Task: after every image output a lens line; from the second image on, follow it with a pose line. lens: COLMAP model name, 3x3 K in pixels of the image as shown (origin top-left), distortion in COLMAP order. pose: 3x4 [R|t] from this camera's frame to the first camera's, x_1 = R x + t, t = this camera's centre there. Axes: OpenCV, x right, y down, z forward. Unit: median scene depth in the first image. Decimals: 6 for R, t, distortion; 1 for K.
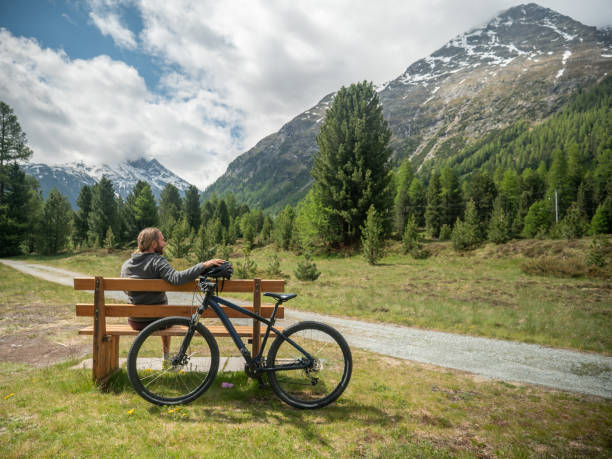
lens RADIAL K [[416.2, 0, 306.0], [0, 416.2, 229.5], [0, 0, 1]] dist [-0.025145, 0.000039]
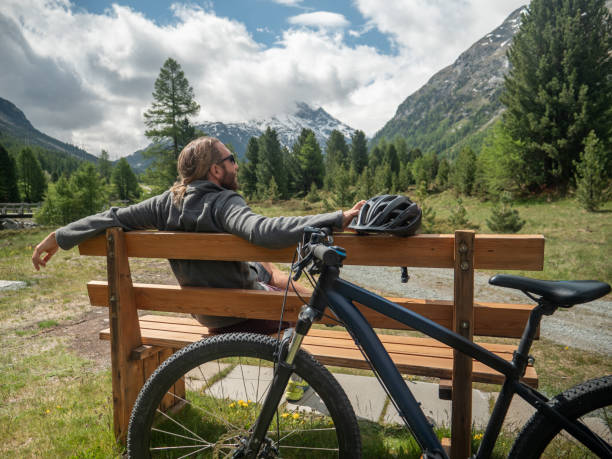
lens RADIAL K [[416.2, 0, 306.0], [0, 416.2, 229.5], [0, 0, 1]] dist [-0.025145, 0.000039]
pose [[0.917799, -0.000558, -0.397046, -0.016003], [0.046912, 0.993147, 0.107044, 0.011307], [0.394265, -0.116871, 0.911535, 0.098217]]
